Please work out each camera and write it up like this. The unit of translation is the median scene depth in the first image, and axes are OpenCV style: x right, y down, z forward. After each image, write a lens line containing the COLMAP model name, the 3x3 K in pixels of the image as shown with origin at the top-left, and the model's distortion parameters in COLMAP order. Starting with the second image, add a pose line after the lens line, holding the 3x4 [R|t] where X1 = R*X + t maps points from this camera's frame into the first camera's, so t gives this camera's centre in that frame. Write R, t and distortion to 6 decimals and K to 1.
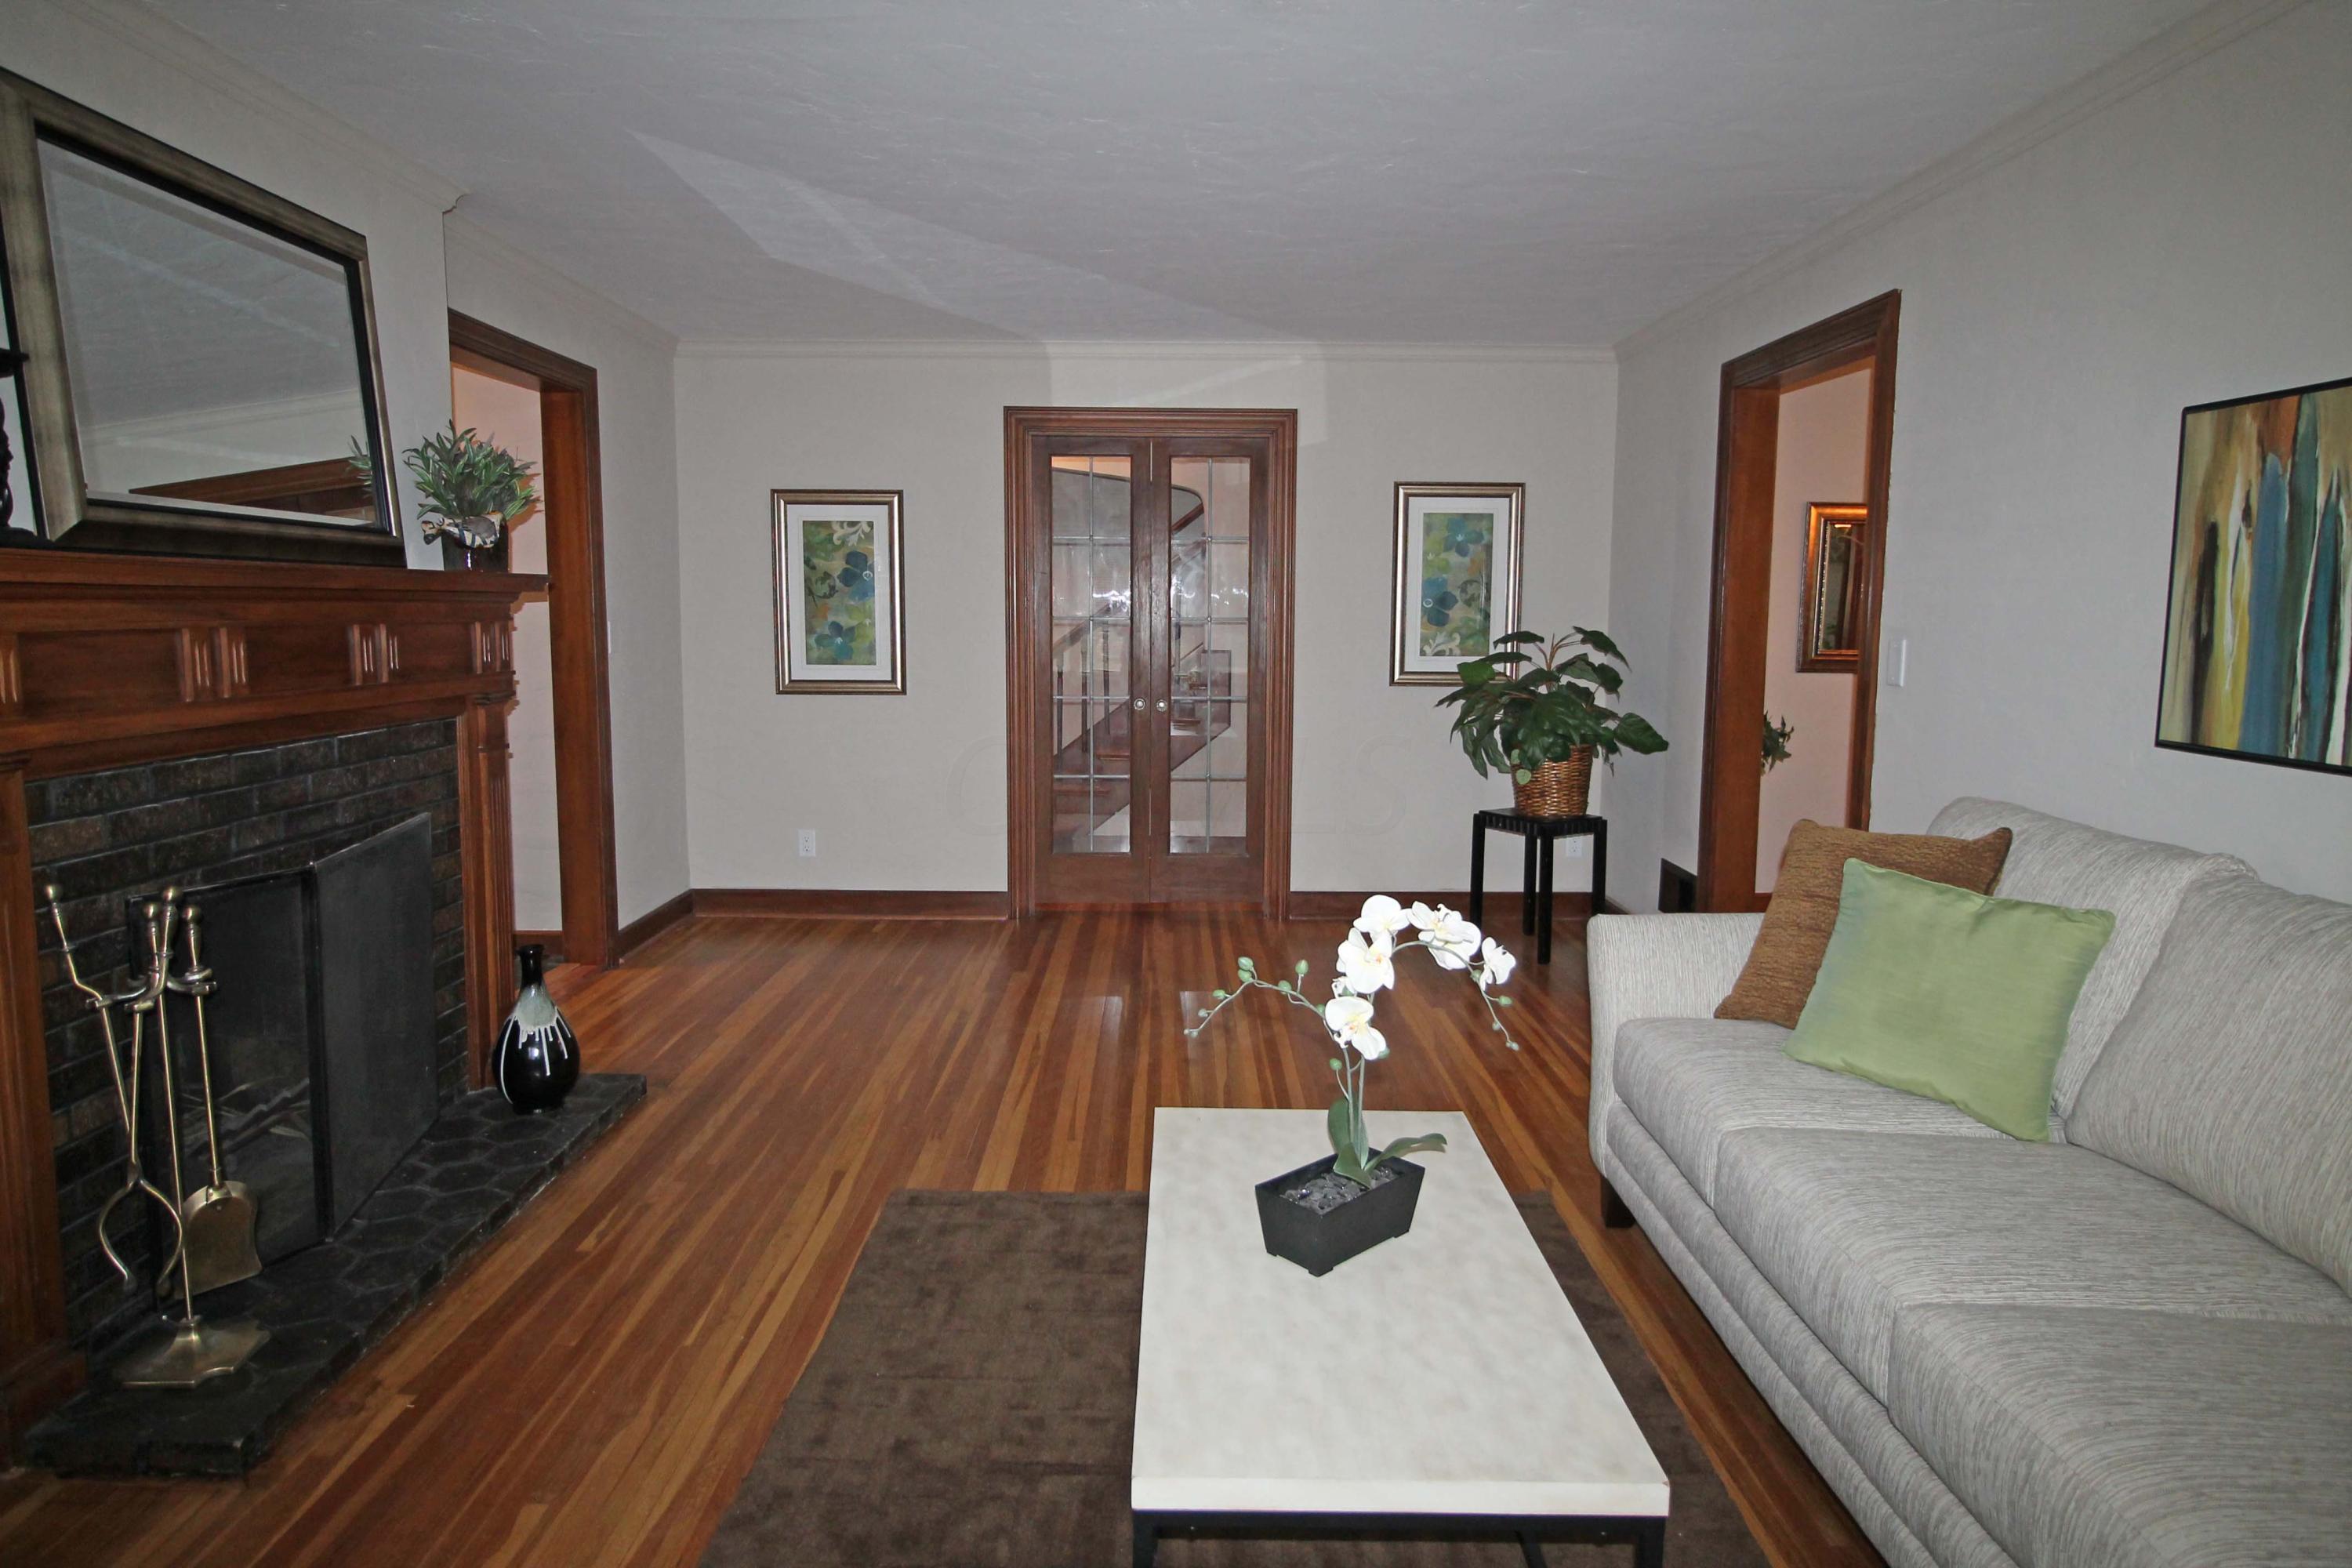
lens RADIAL K [[1376.1, 0, 1172.4], [0, 1376.1, 752.6], [0, 0, 1]] dist [0.006068, -0.010571]
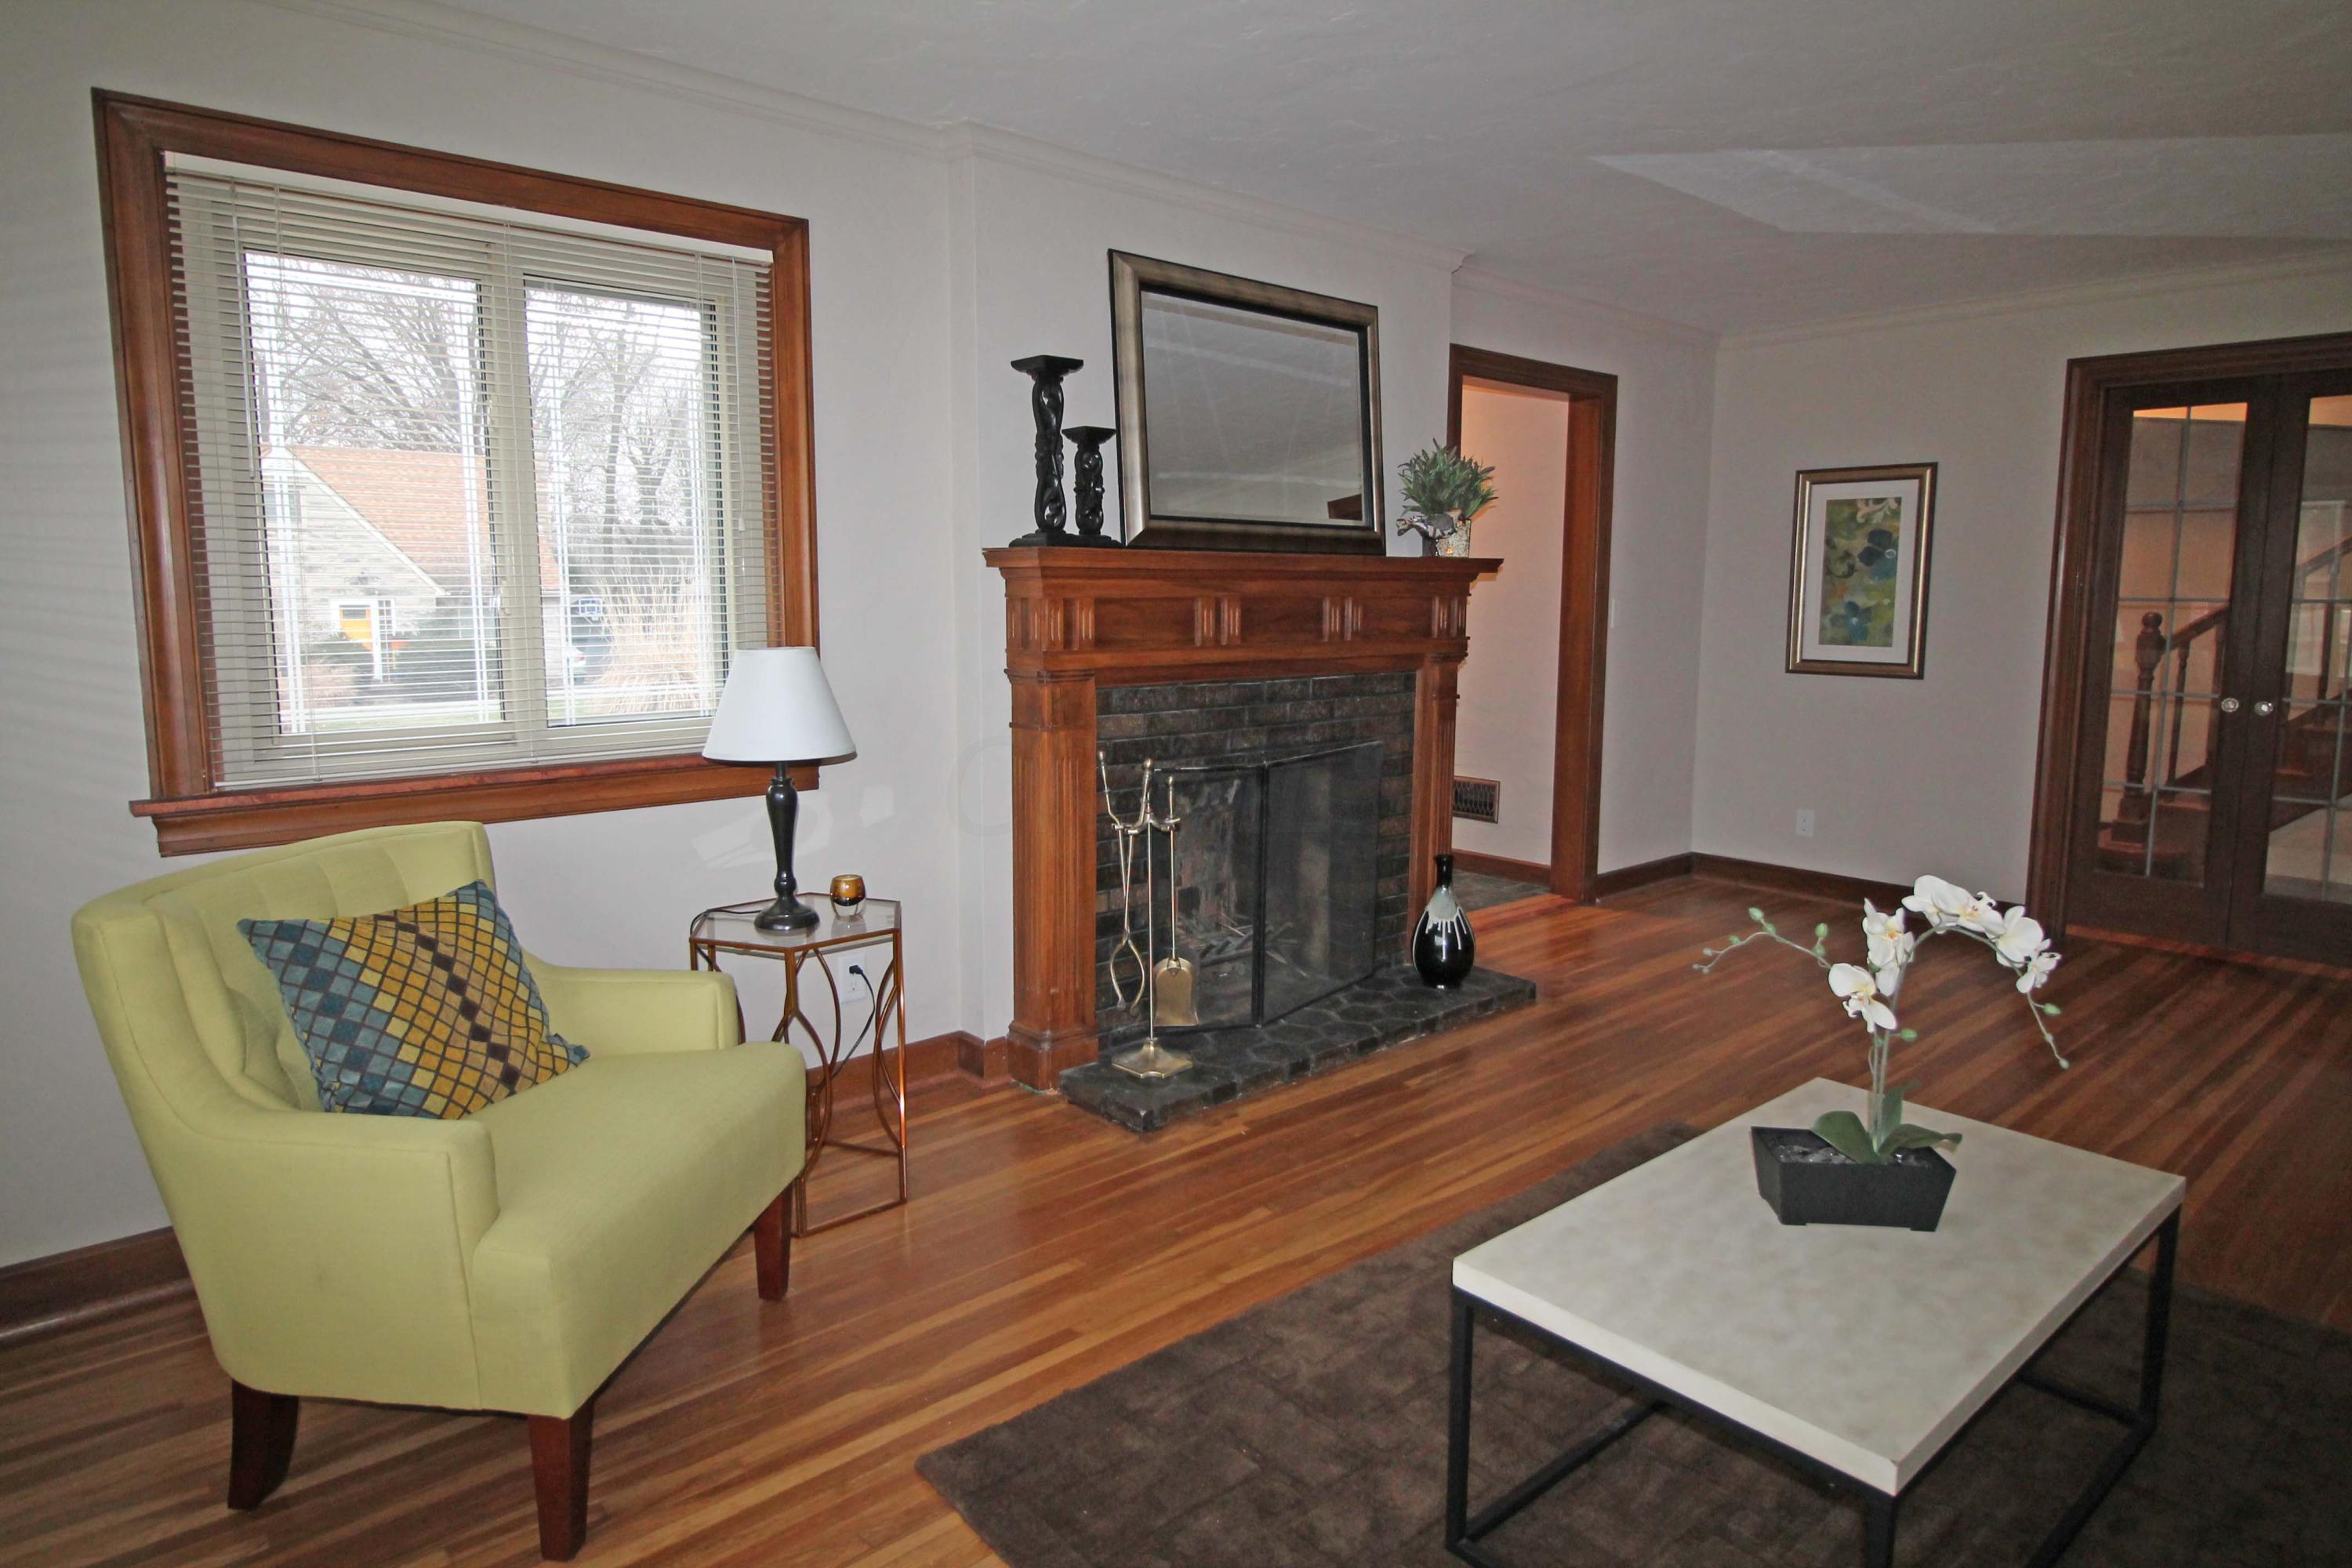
lens RADIAL K [[1376.1, 0, 1168.8], [0, 1376.1, 751.8], [0, 0, 1]] dist [0.006068, -0.010571]
pose [[0.660245, 0.087148, -0.745977, 0.291062], [-0.079773, 0.995764, 0.045724, 0.009187], [0.746802, 0.029320, 0.664400, -0.023418]]
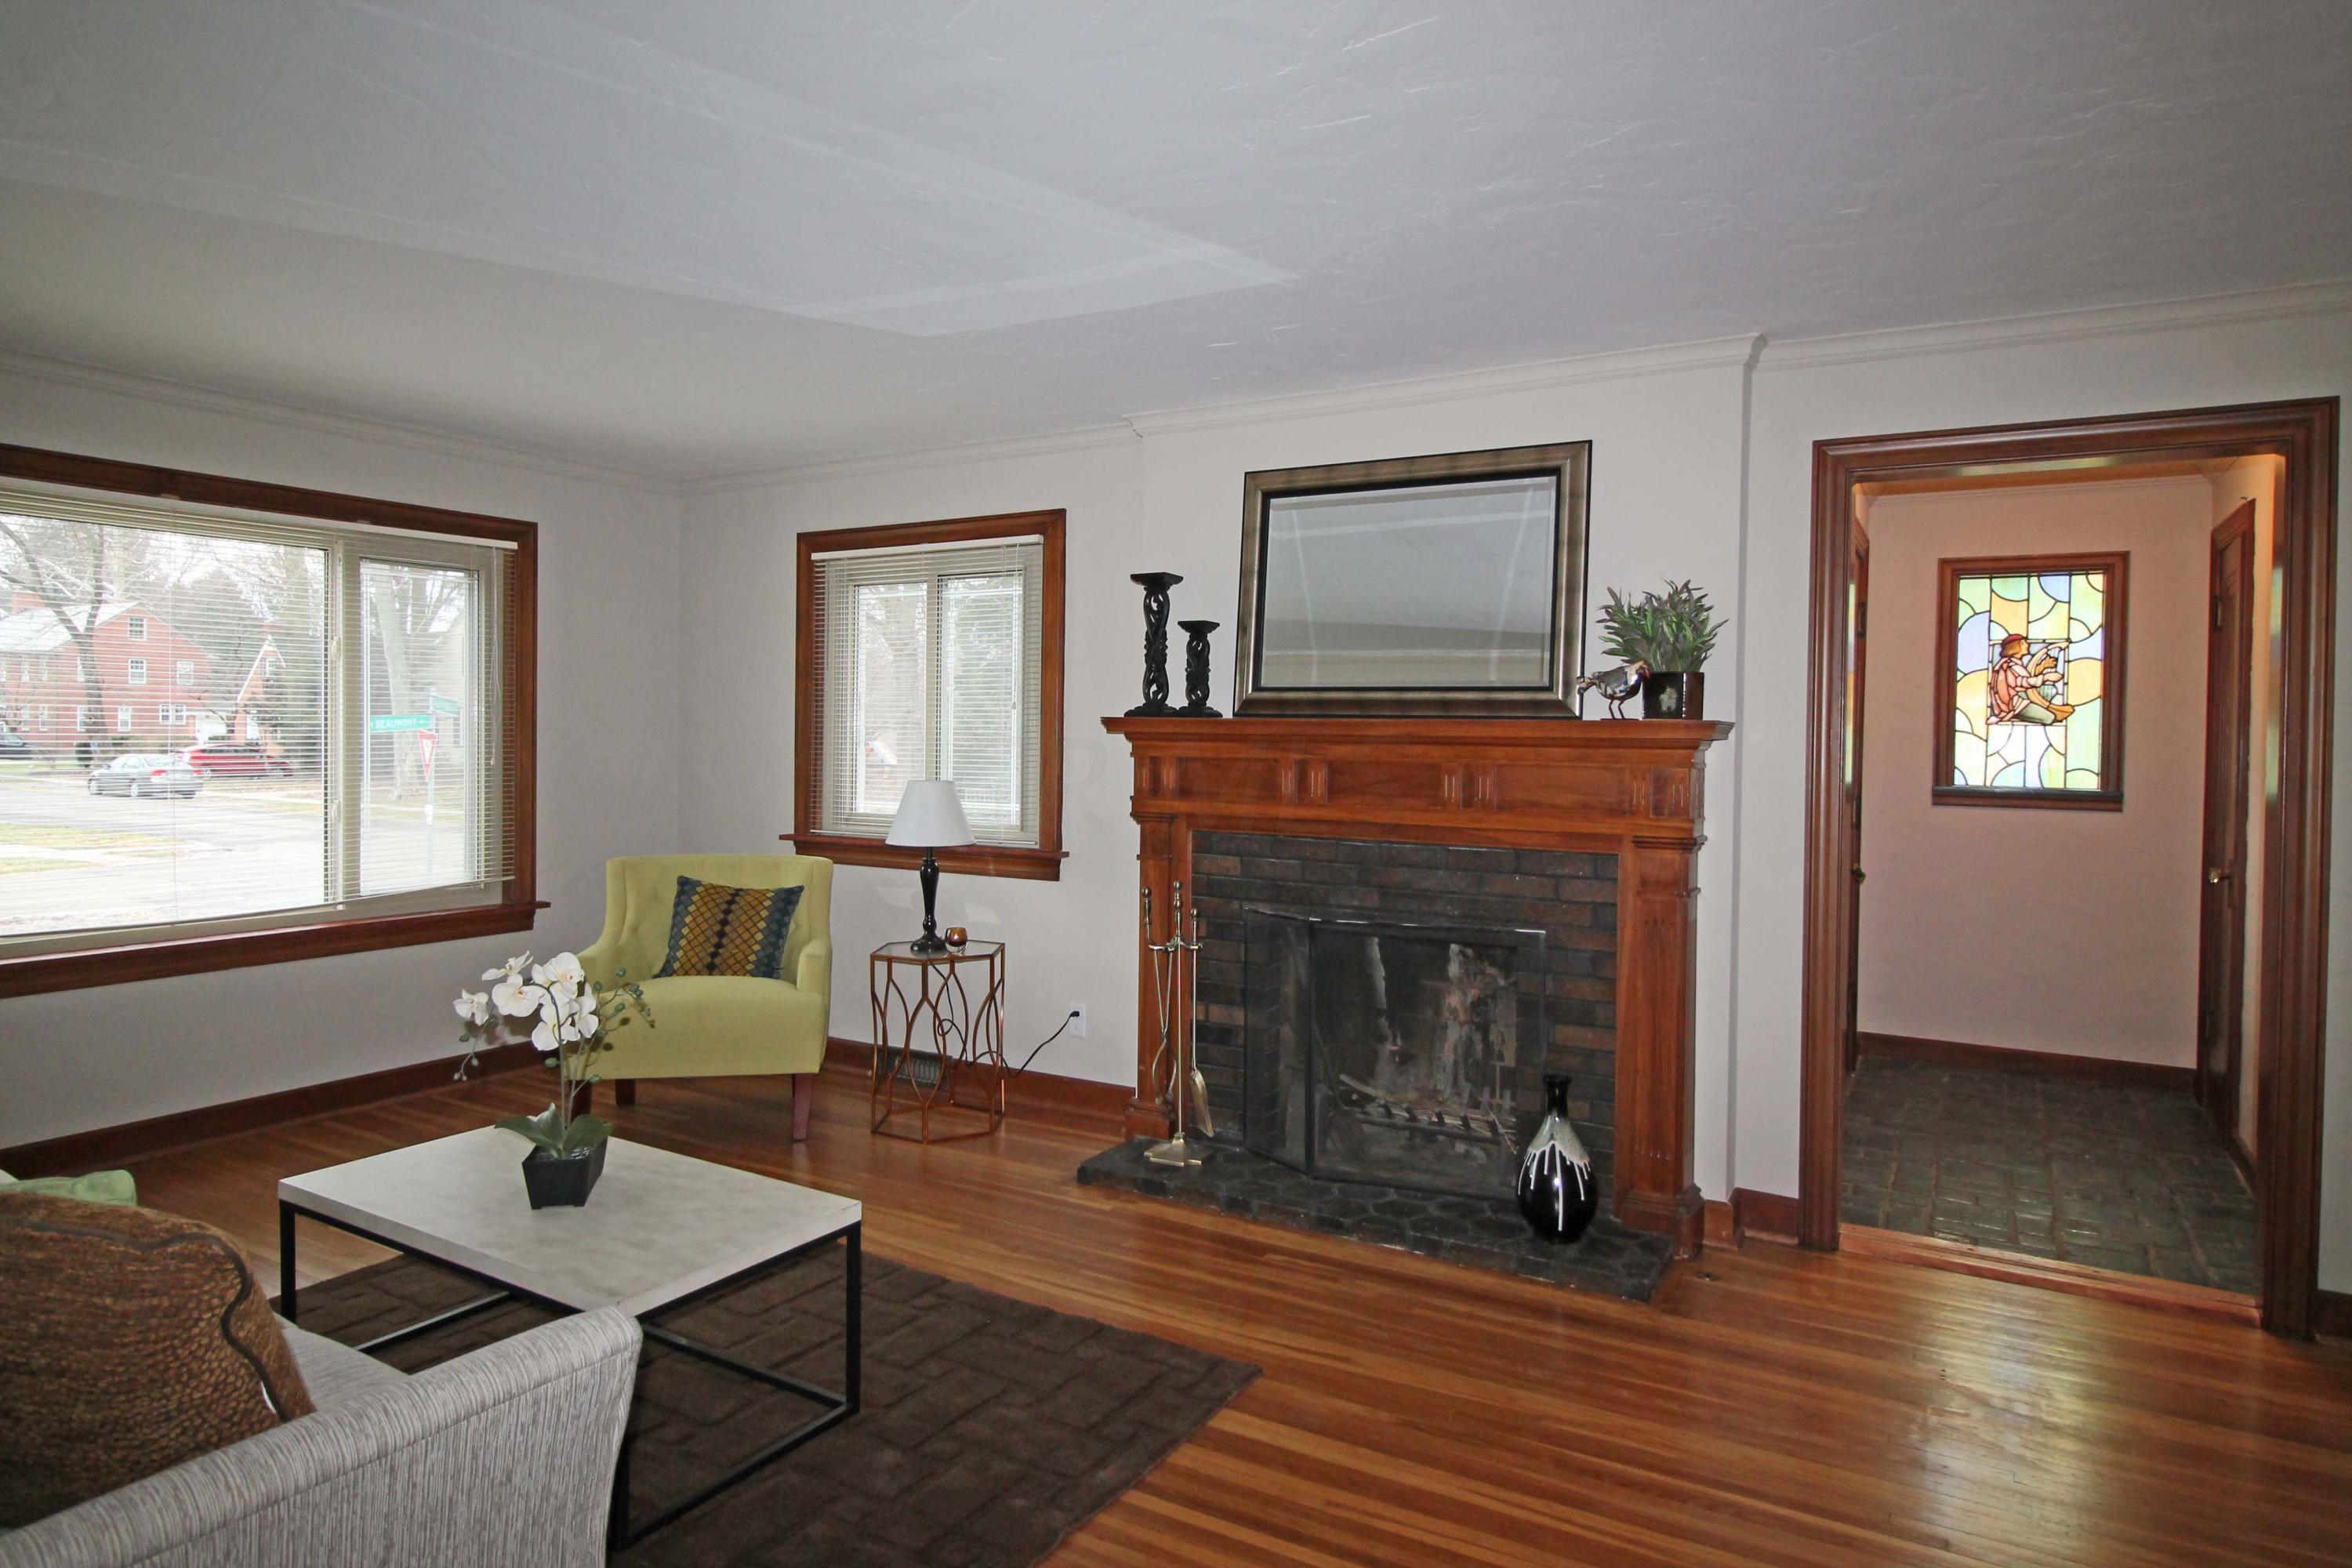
lens RADIAL K [[1376.1, 0, 1168.9], [0, 1376.1, 763.5], [0, 0, 1]] dist [0.006068, -0.010571]
pose [[-0.515661, 0.007709, -0.856758, 0.566944], [-0.105476, 0.991782, 0.072408, -0.136314], [0.850276, 0.127705, -0.510610, 1.234094]]
